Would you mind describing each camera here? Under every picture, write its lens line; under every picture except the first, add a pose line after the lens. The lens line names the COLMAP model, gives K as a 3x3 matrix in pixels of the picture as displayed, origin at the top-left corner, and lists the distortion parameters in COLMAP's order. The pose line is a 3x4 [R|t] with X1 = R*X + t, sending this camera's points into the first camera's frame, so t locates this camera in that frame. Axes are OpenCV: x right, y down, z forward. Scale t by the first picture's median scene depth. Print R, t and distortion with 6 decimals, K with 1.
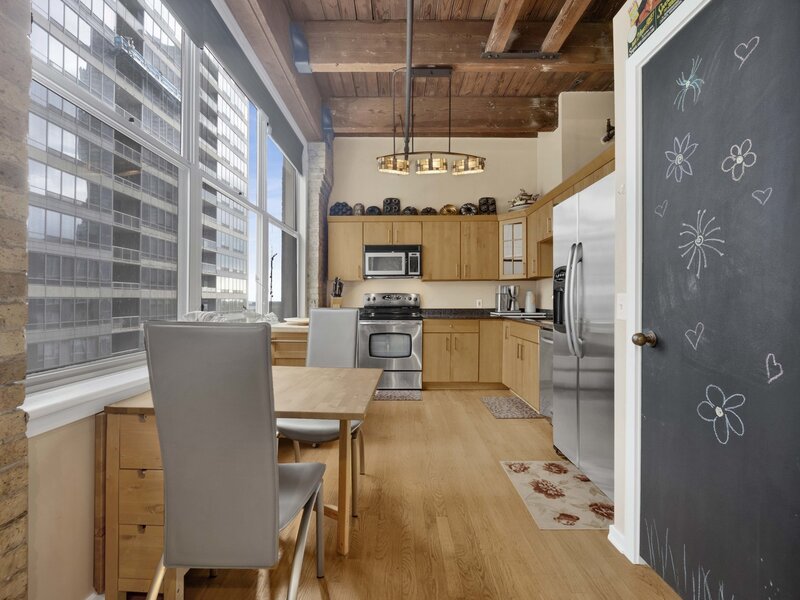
lens RADIAL K [[383.6, 0, 394.0], [0, 383.6, 300.1], [0, 0, 1]] dist [-0.029008, -0.002474]
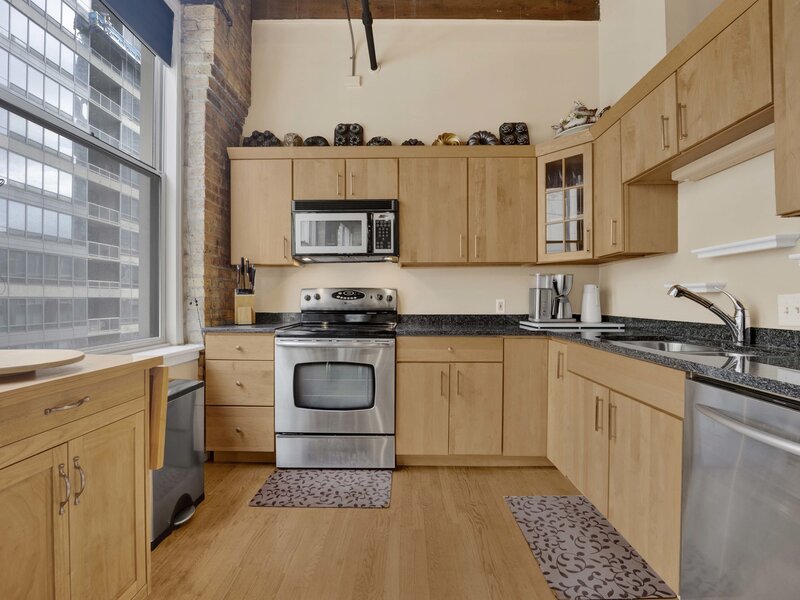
lens RADIAL K [[383.6, 0, 402.1], [0, 383.6, 299.6], [0, 0, 1]] dist [-0.029008, -0.002474]
pose [[0.999989, 0.000824, 0.004578, 0.075074], [-0.000812, 0.999996, -0.002730, 0.001299], [-0.004581, 0.002726, 0.999986, 0.440207]]
